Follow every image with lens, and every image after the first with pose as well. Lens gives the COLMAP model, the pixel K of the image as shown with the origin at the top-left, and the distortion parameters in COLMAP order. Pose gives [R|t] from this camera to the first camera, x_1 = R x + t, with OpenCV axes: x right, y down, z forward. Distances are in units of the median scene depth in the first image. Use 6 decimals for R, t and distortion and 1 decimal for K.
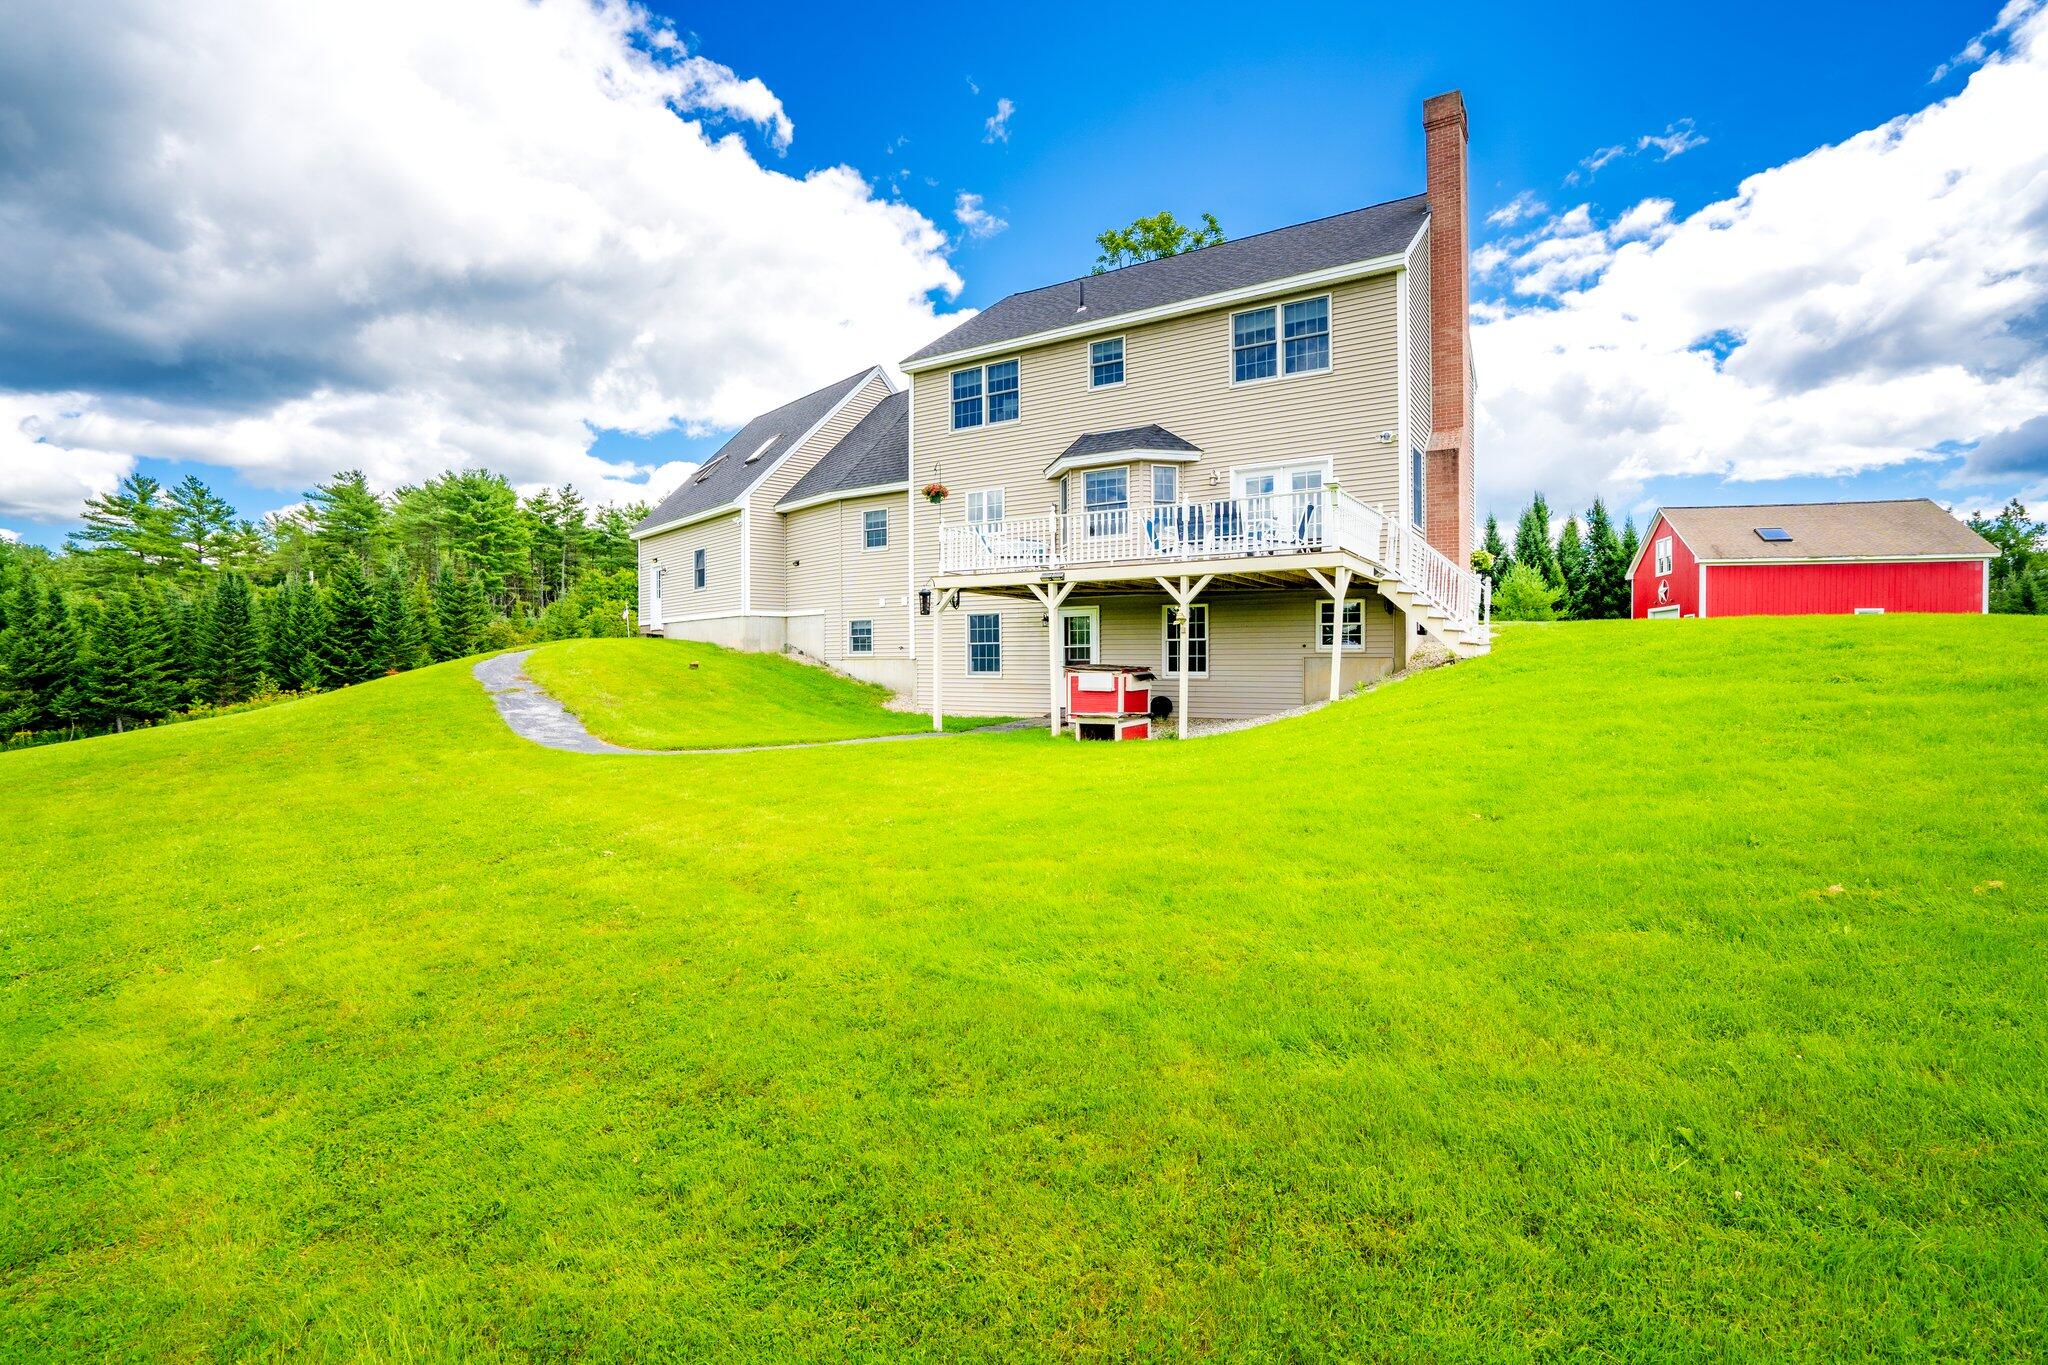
lens RADIAL K [[959.1, 0, 1023.3], [0, 959.1, 671.1], [0, 0, 1]] dist [0.005827, 0.001485]
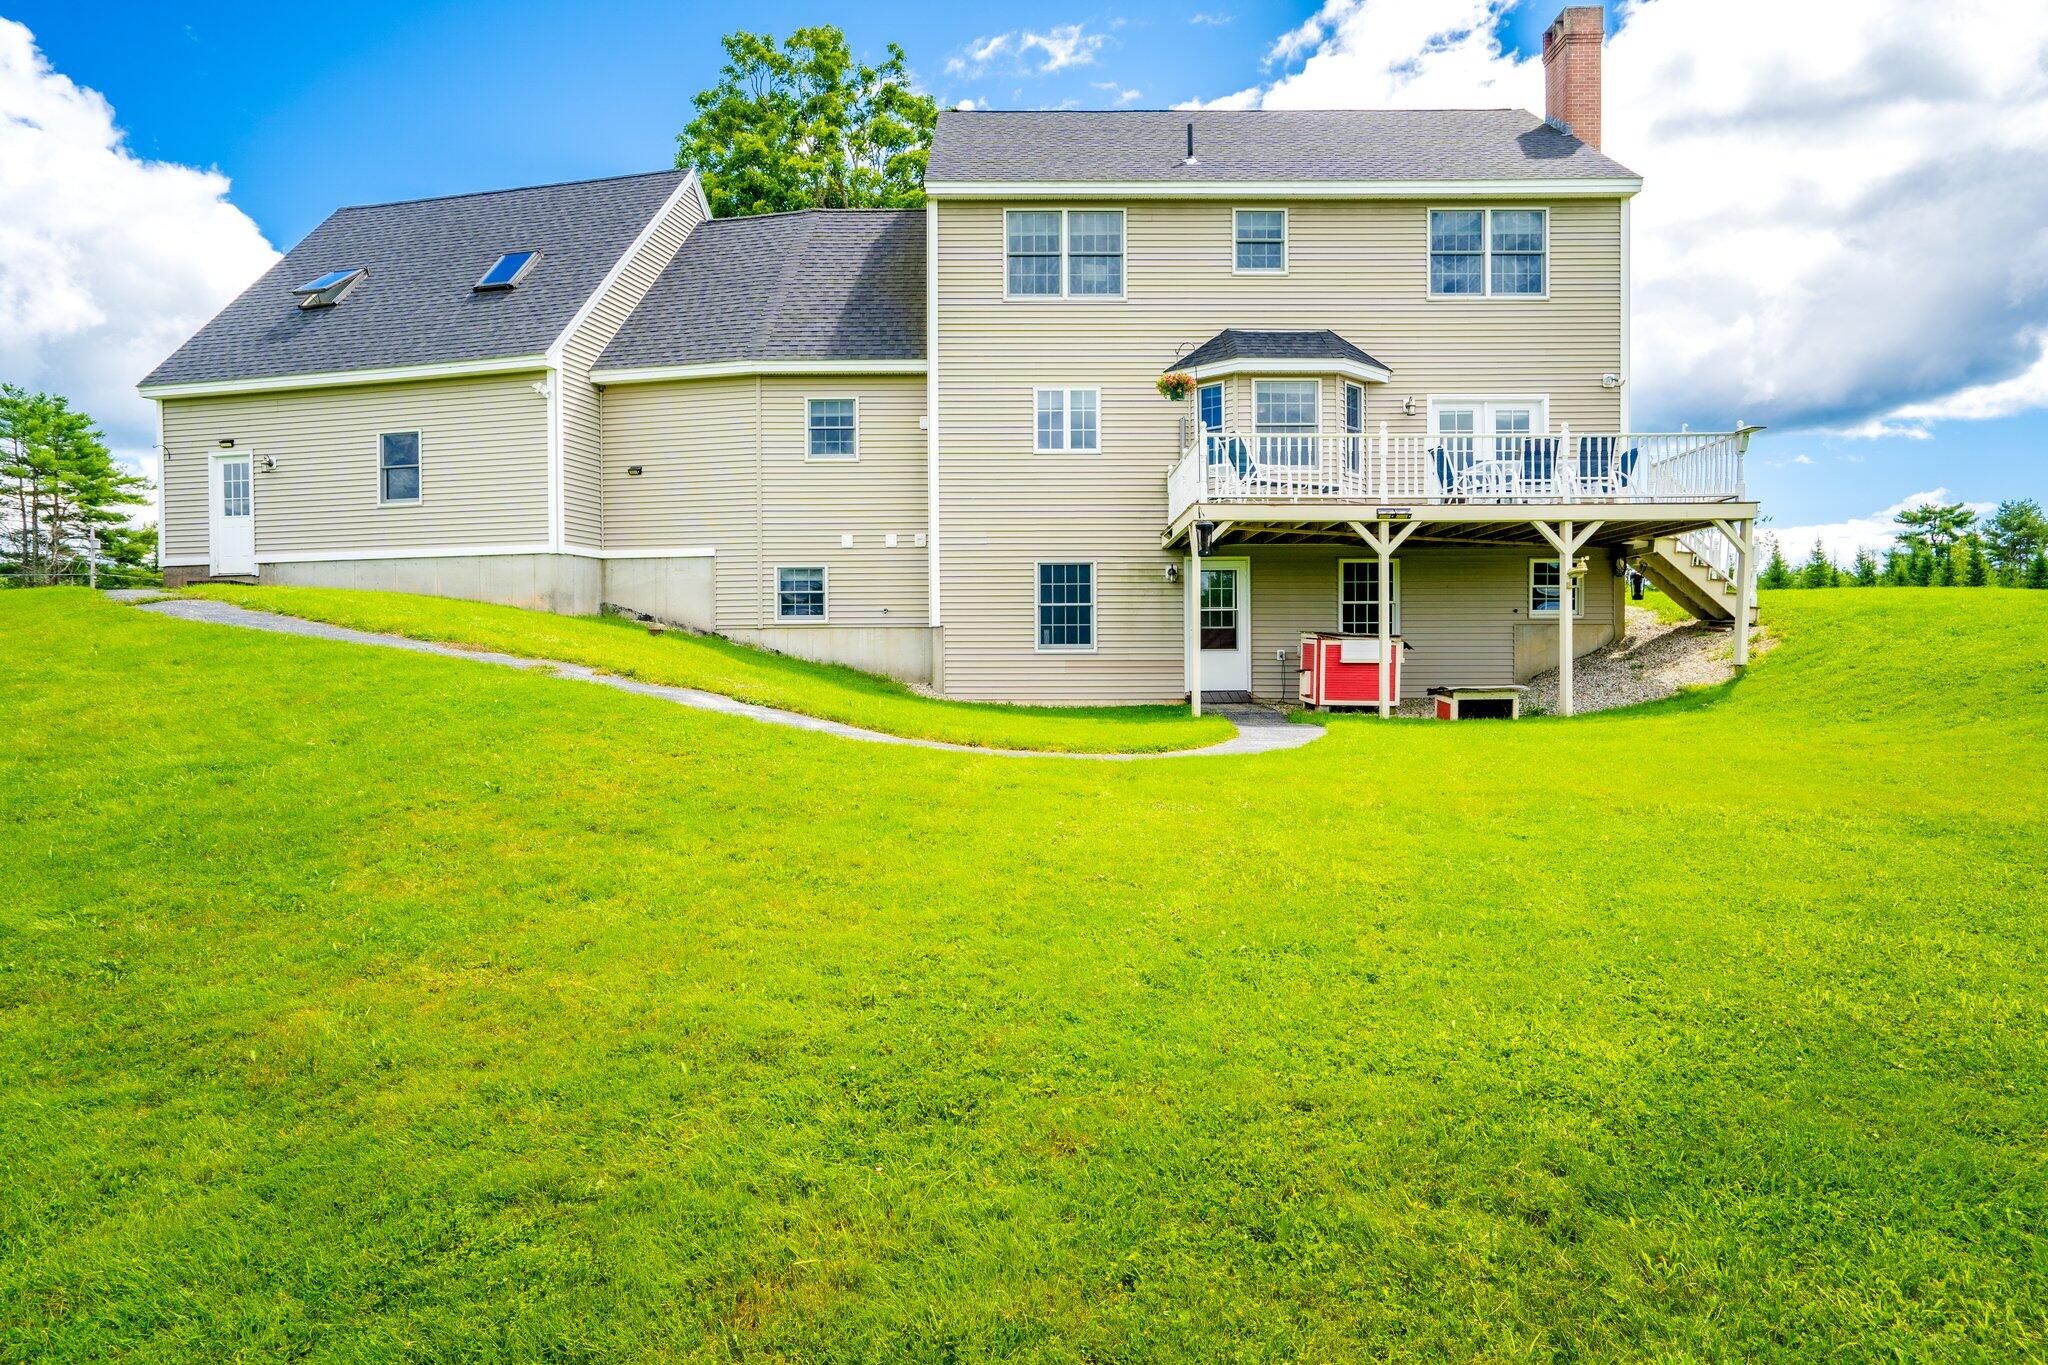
lens RADIAL K [[1284.7, 0, 1023.7], [0, 1284.7, 682.1], [0, 0, 1]] dist [0.022614, 0.000994]
pose [[0.829391, -0.013856, 0.558496, -0.645760], [0.009272, 0.999896, 0.011037, 0.019264], [-0.558591, -0.003976, 0.829434, 0.245629]]
